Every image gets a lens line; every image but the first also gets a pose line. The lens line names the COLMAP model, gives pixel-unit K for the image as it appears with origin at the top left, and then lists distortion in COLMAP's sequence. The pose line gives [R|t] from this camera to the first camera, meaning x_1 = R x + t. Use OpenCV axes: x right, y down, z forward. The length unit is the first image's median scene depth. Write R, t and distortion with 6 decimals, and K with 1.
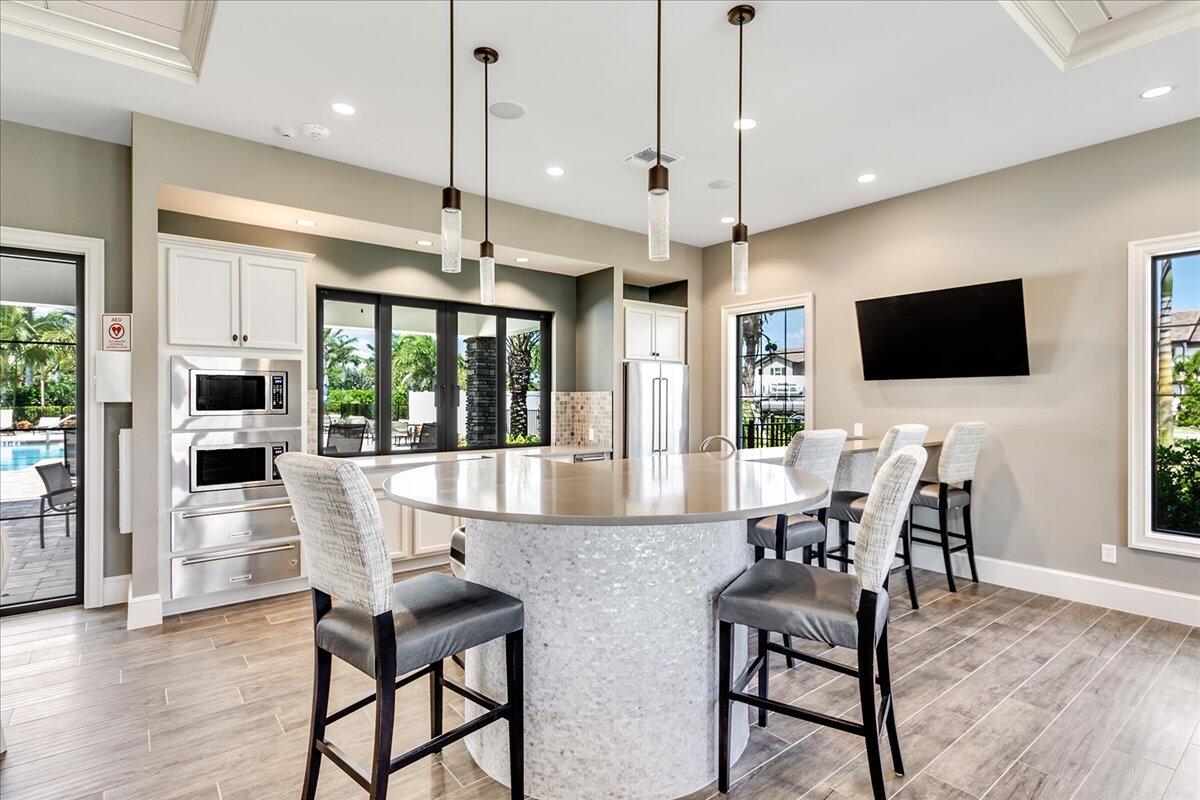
lens RADIAL K [[573.6, 0, 596.1], [0, 573.6, 402.6], [0, 0, 1]] dist [0.002477, -0.000158]
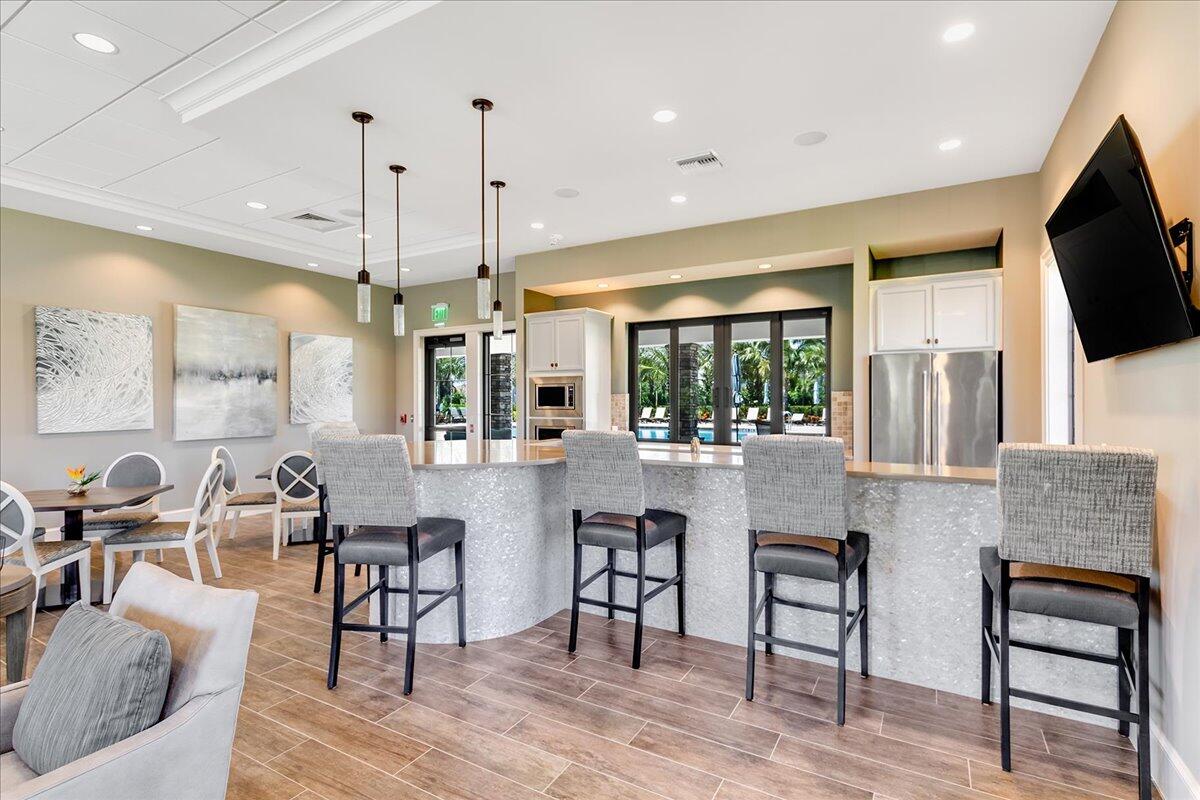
lens RADIAL K [[542.7, 0, 601.6], [0, 542.7, 403.2], [0, 0, 1]] dist [0.014000, -0.000114]
pose [[0.407080, 0.004786, -0.913380, 0.688226], [-0.002211, 0.999989, 0.004254, -0.003242], [0.913390, 0.000288, 0.407086, 0.341630]]
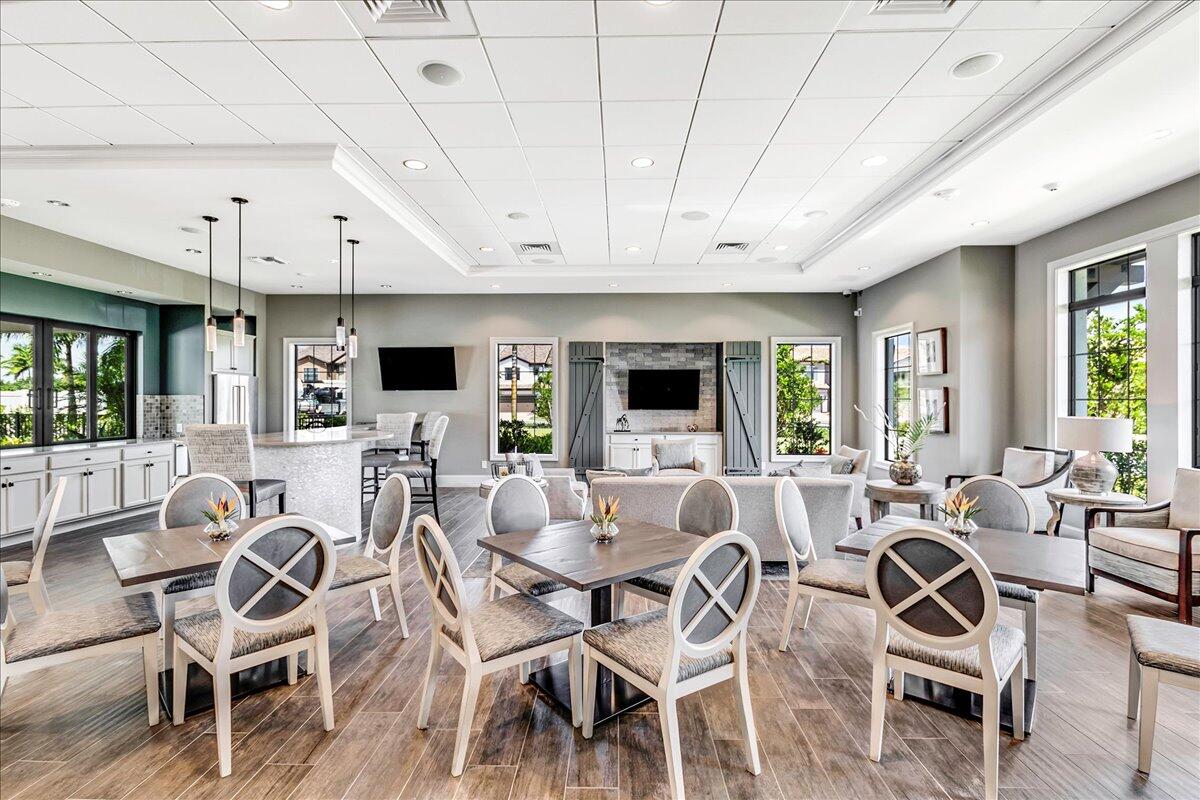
lens RADIAL K [[542.7, 0, 599.2], [0, 542.7, 403.5], [0, 0, 1]] dist [0.014000, -0.000114]
pose [[0.630720, -0.006624, 0.775983, -0.420139], [0.006091, 0.999975, 0.003586, 0.001444], [-0.775987, 0.002465, 0.630744, -0.598744]]
